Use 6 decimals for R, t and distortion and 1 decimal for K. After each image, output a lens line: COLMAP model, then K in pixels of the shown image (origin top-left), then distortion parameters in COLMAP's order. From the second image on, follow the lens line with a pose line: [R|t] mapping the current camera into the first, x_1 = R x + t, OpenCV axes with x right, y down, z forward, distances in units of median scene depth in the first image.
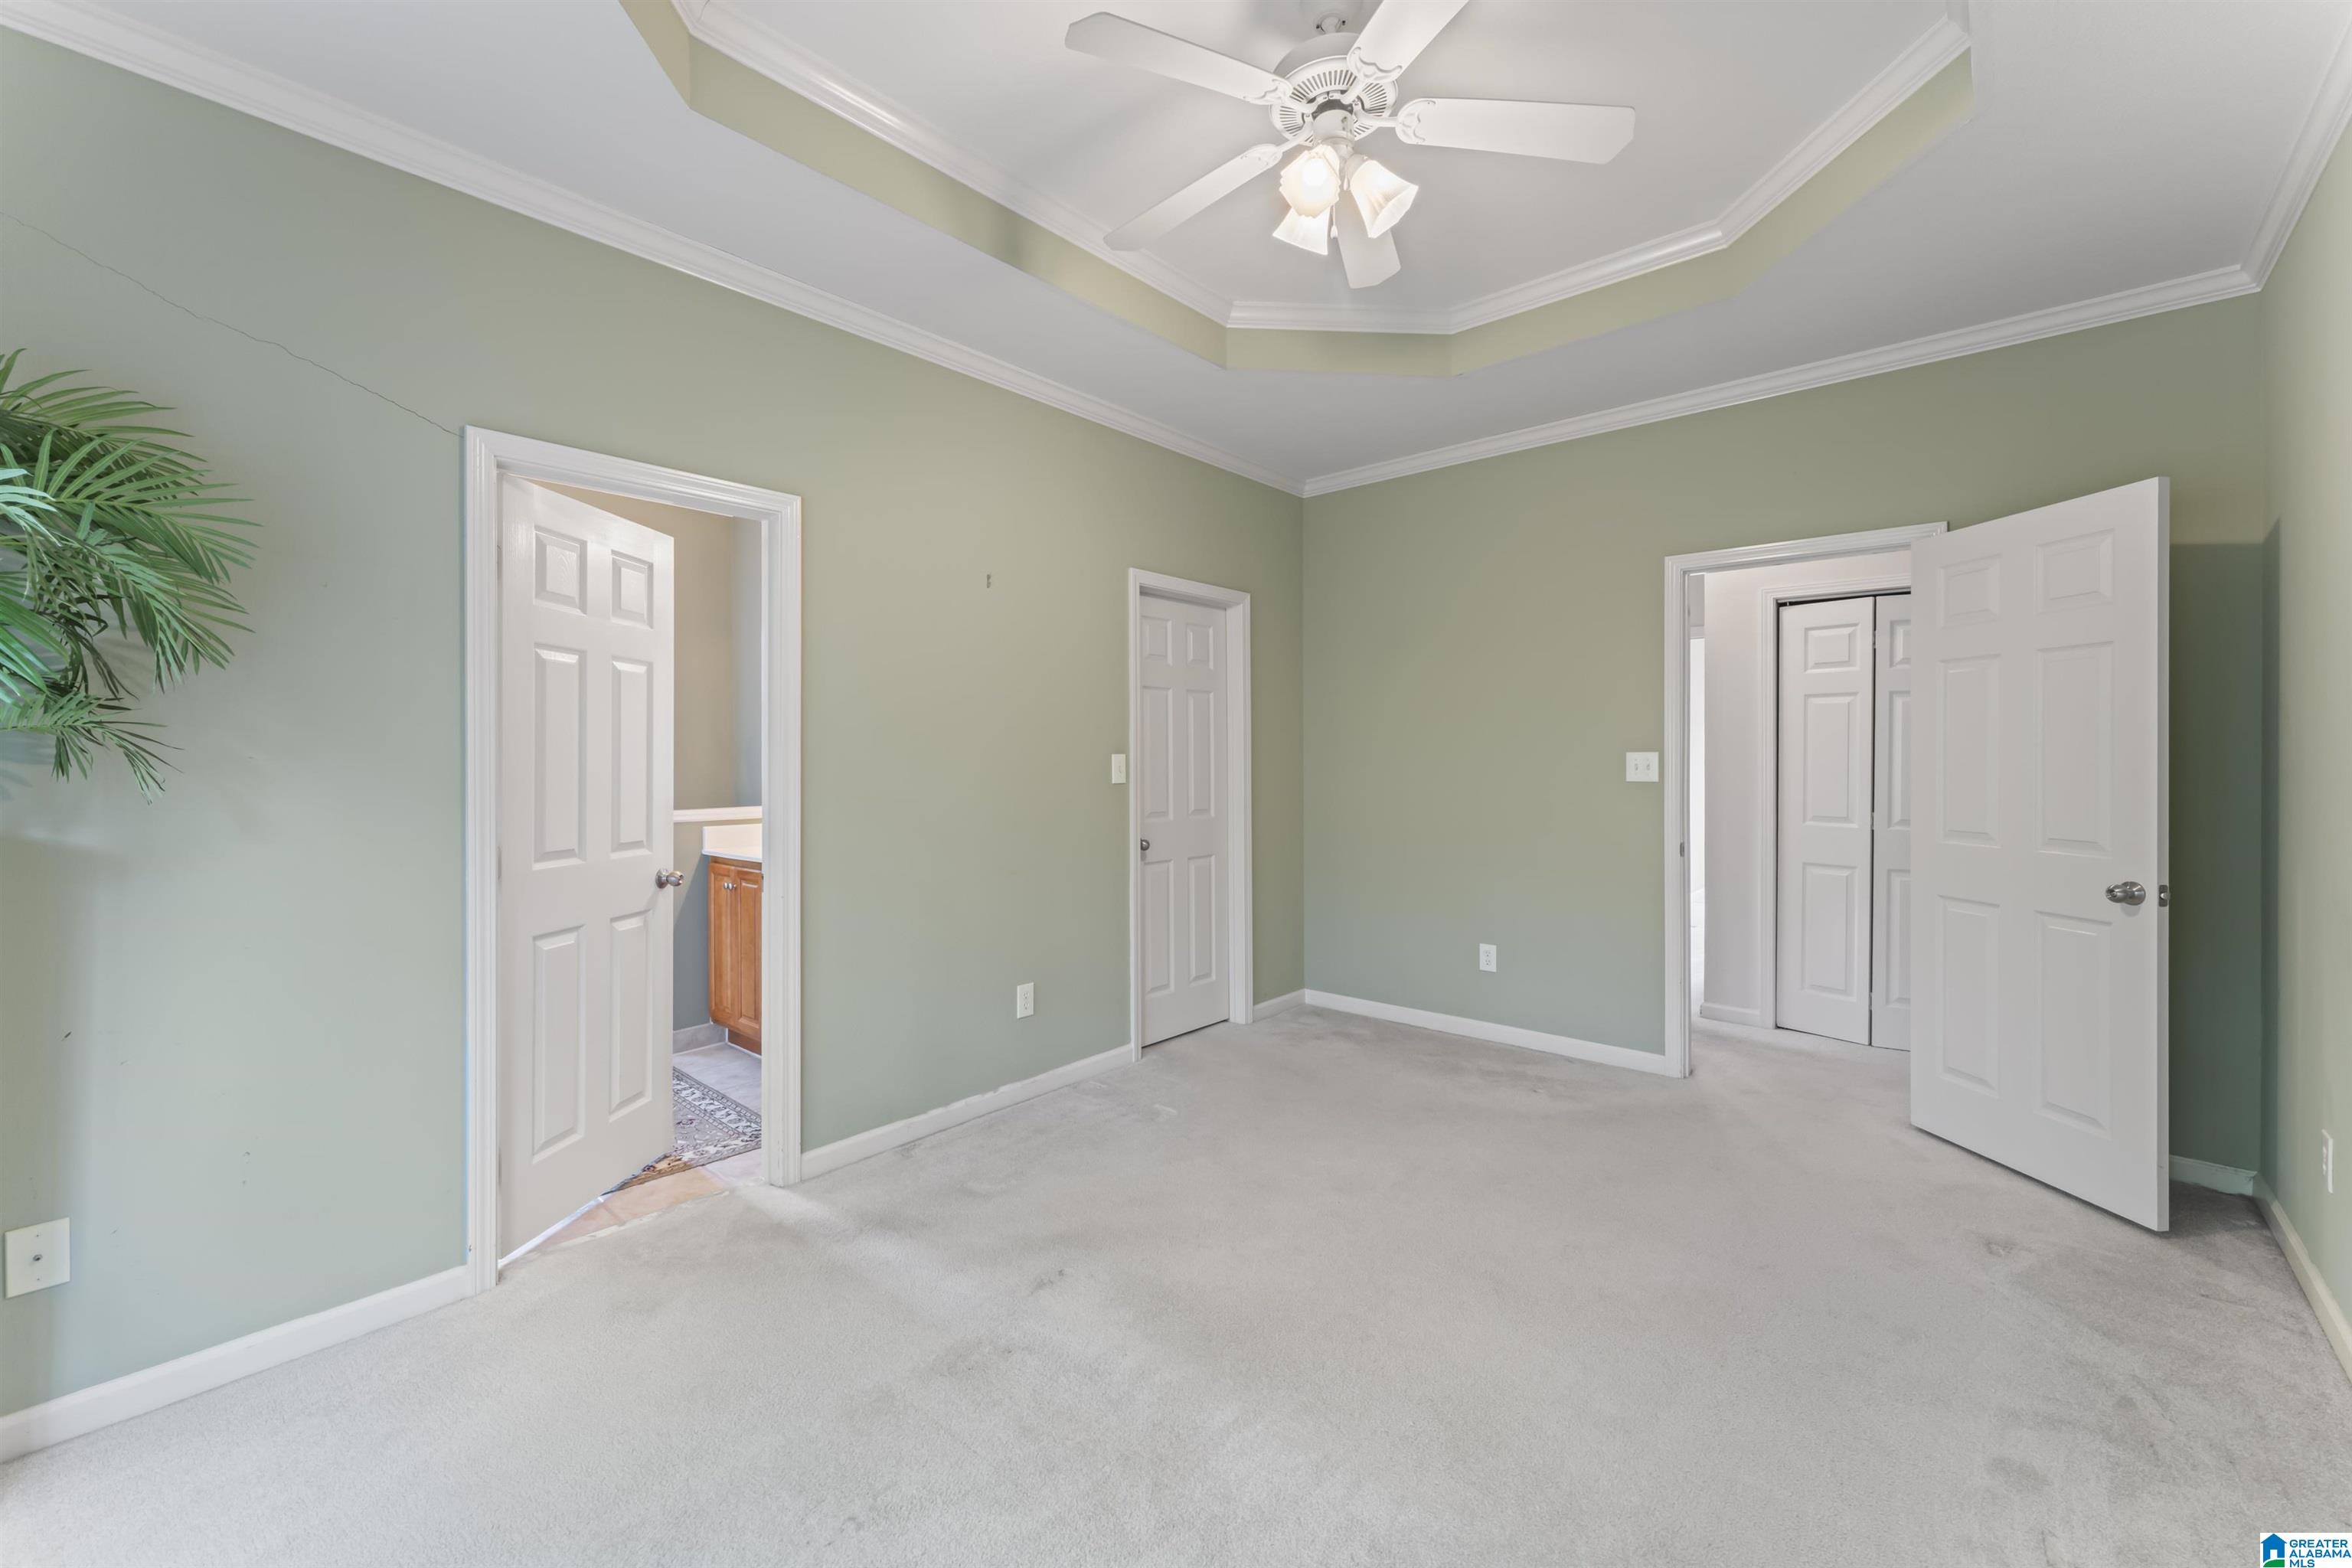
lens RADIAL K [[941.5, 0, 1179.8], [0, 941.5, 771.1], [0, 0, 1]] dist [0.001476, -0.000579]
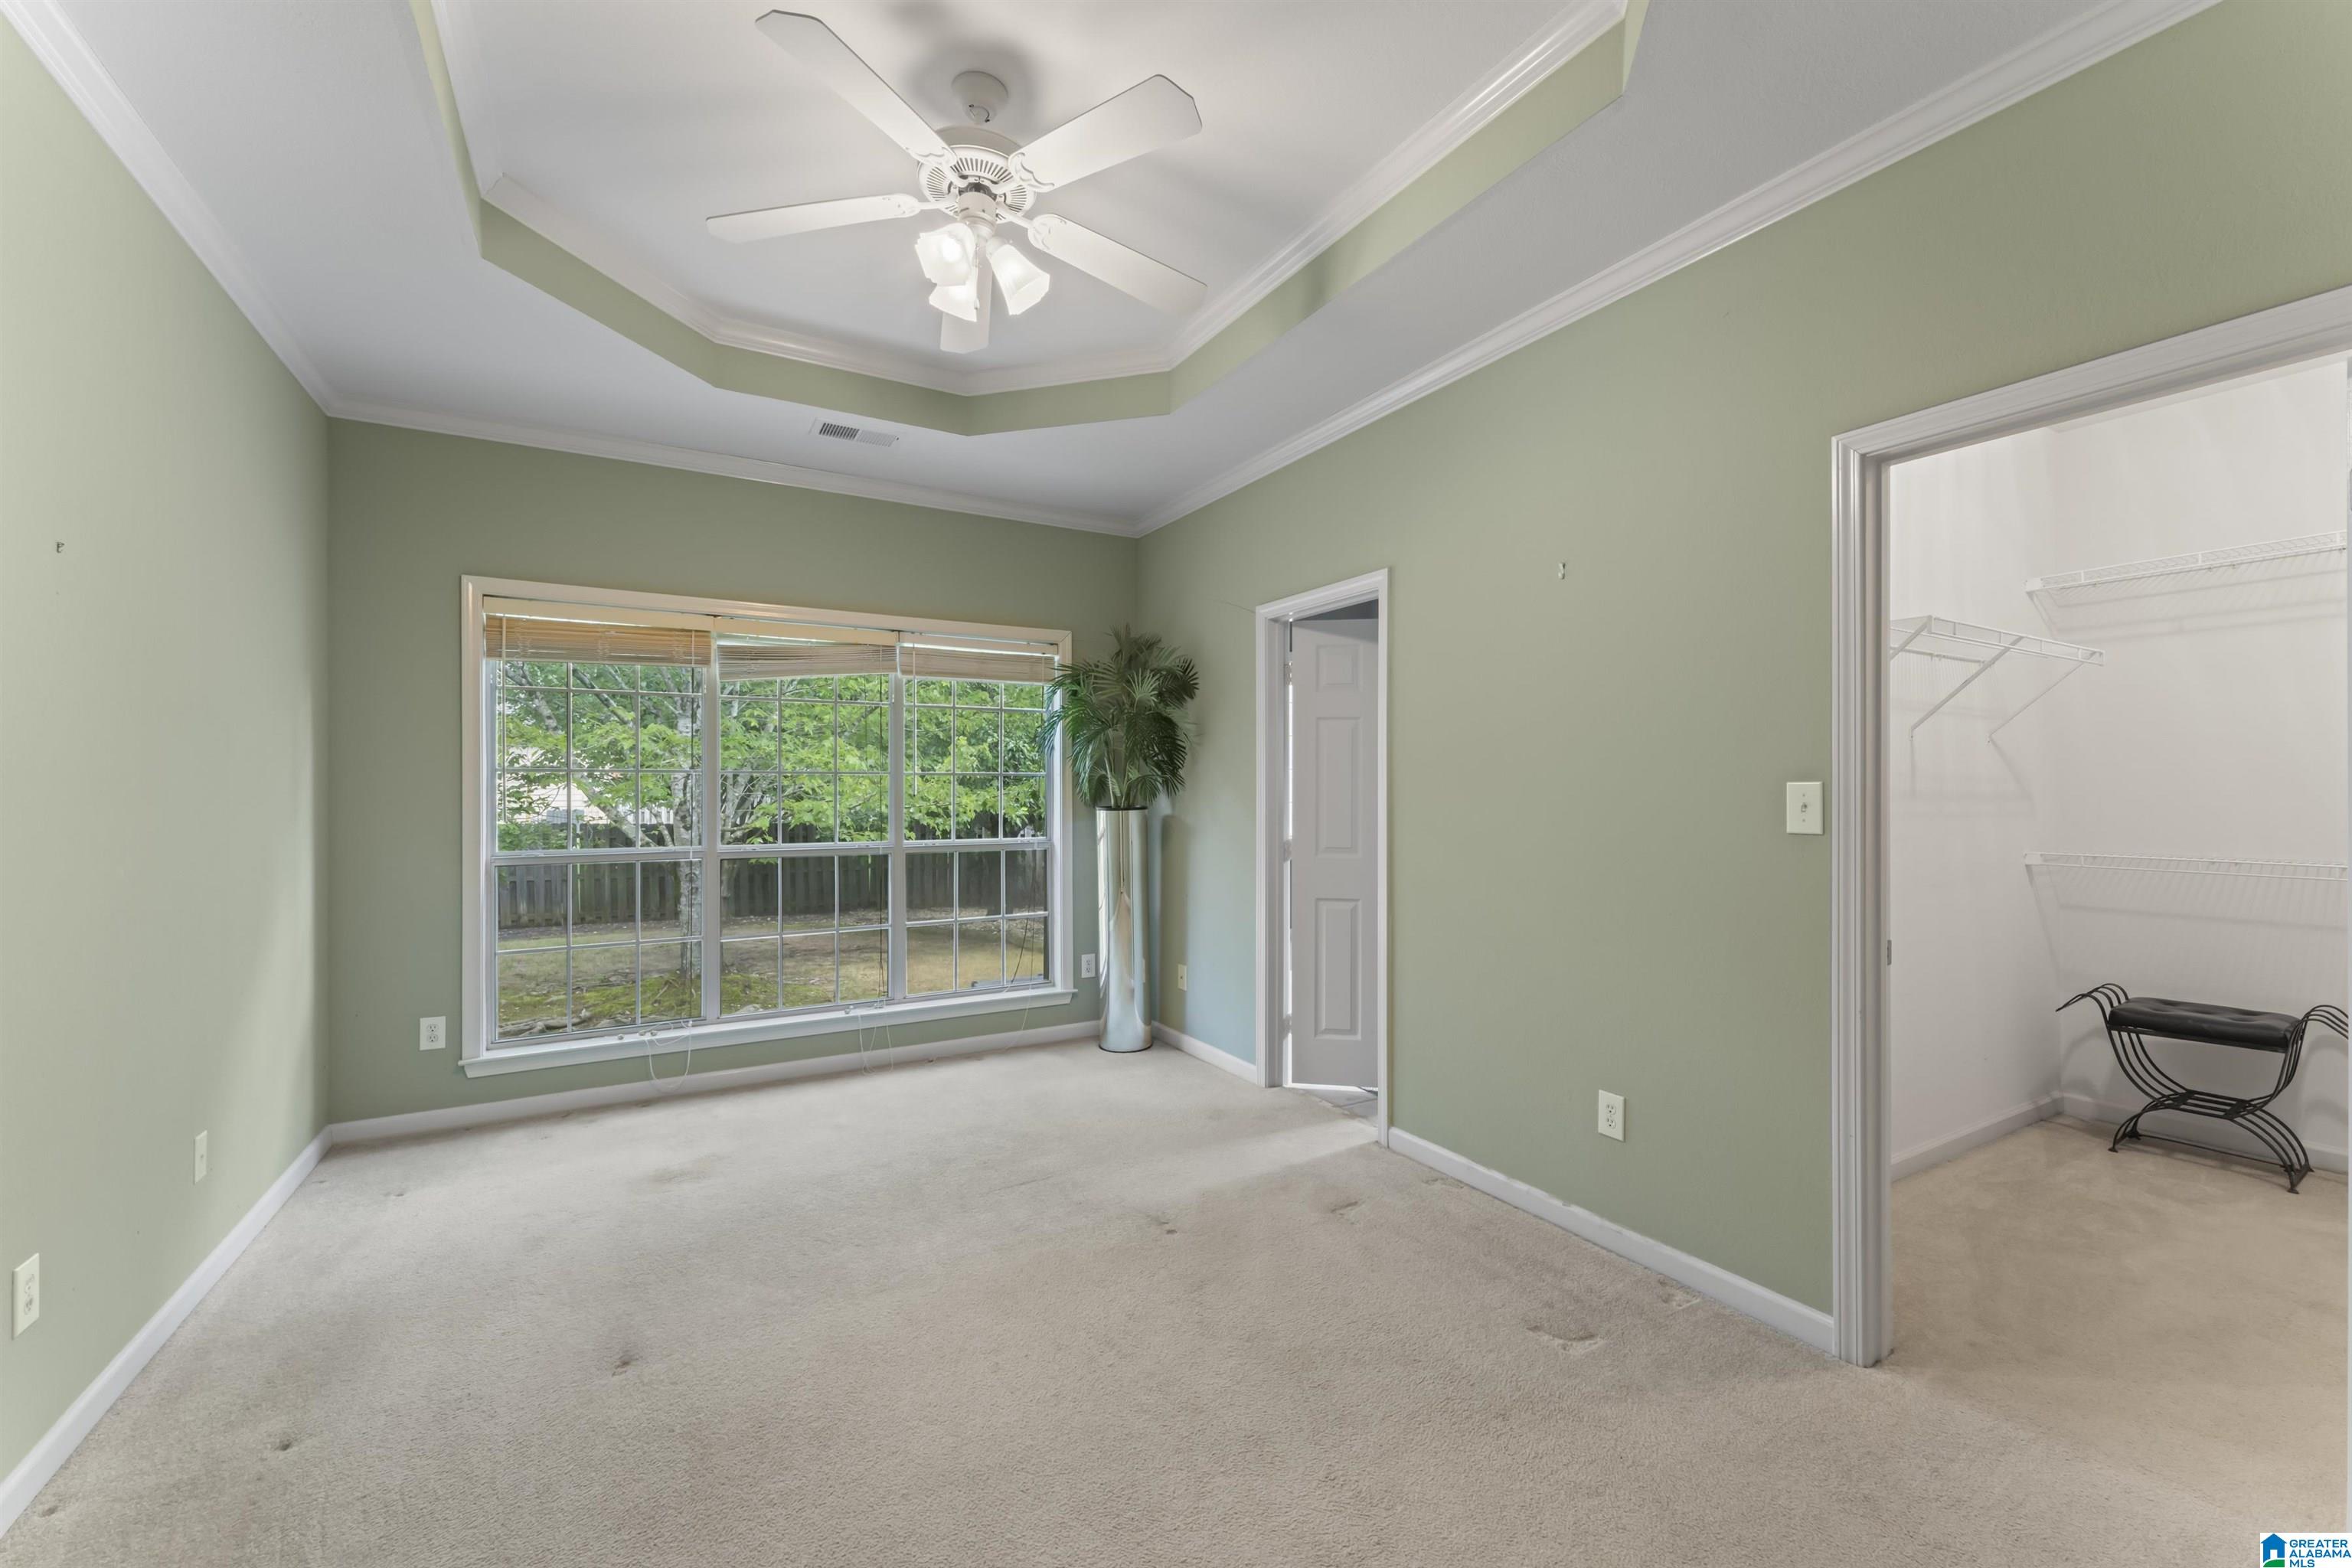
lens RADIAL K [[941.5, 0, 1182.8], [0, 941.5, 782.8], [0, 0, 1]] dist [0.001476, -0.000579]
pose [[-0.310707, -0.003589, -0.950499, 0.661558], [-0.011977, 0.999928, 0.000139, -0.014130], [0.950430, 0.011427, -0.310727, 0.928182]]
